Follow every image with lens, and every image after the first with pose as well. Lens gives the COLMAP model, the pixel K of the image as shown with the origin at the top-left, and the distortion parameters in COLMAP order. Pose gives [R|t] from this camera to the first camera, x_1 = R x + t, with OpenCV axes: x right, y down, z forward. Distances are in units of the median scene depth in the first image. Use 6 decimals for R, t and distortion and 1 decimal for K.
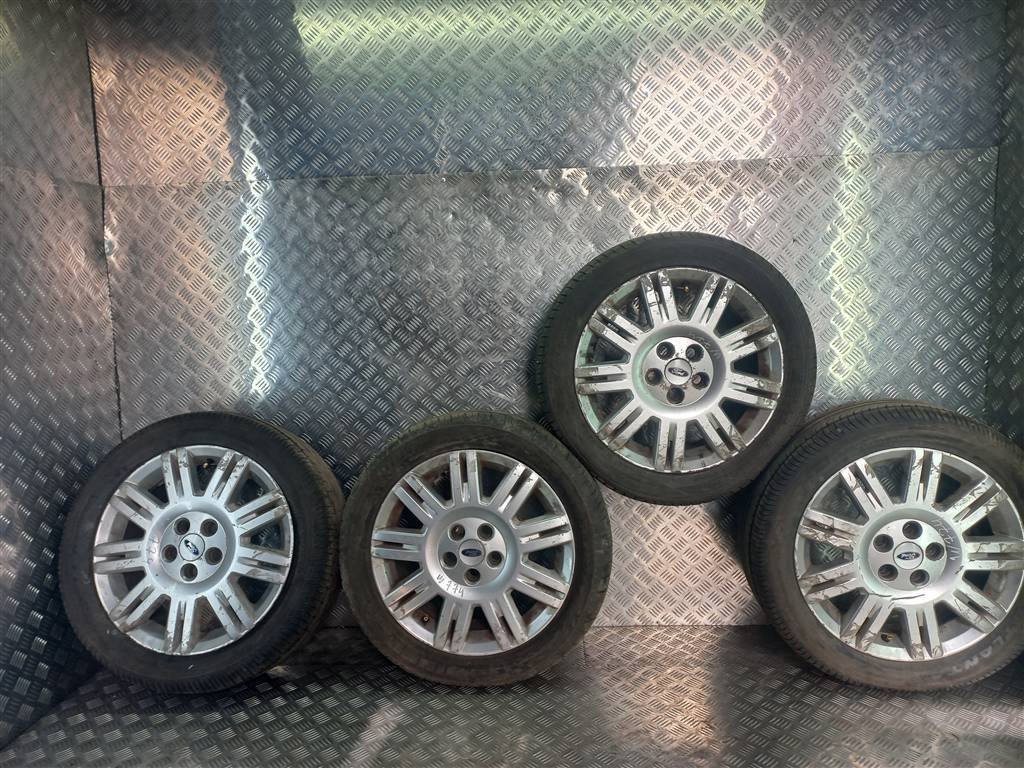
lens RADIAL K [[739.2, 0, 484.7], [0, 739.2, 385.6], [0, 0, 1]] dist [0.034261, -0.001630]
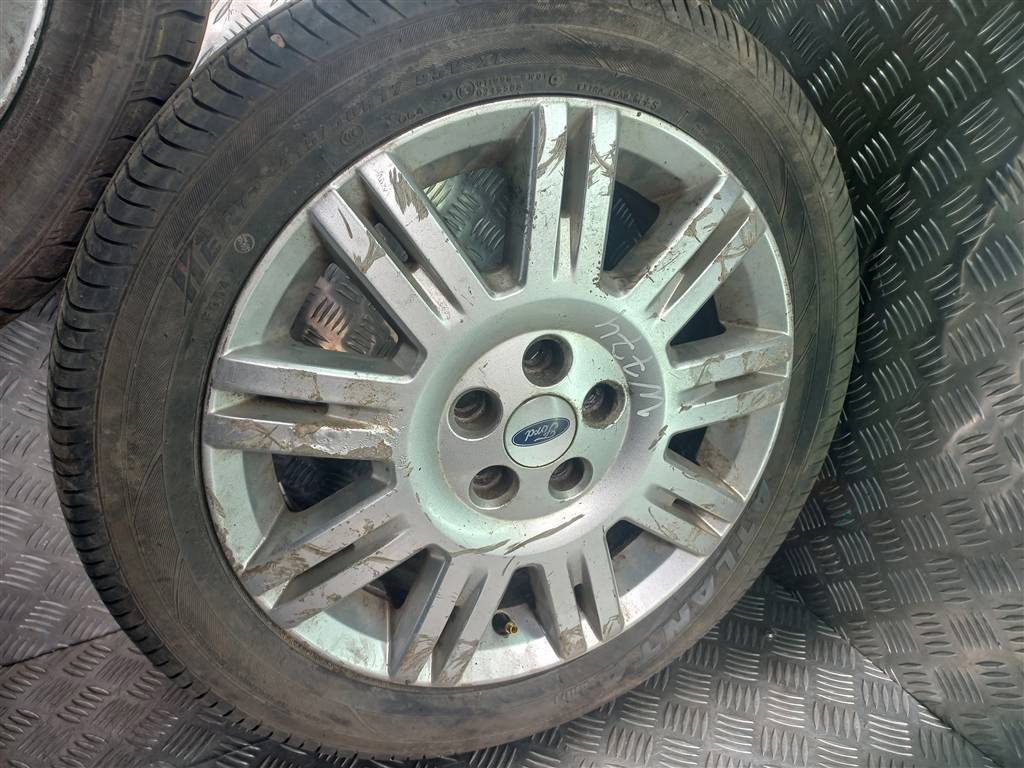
lens RADIAL K [[738.0, 0, 515.7], [0, 738.0, 376.7], [0, 0, 1]] dist [0.044433, -0.002161]
pose [[0.889502, -0.199589, 0.411035, 0.416034], [0.065053, 0.945710, 0.318436, 0.091604], [-0.452276, -0.256510, 0.854195, 0.712717]]
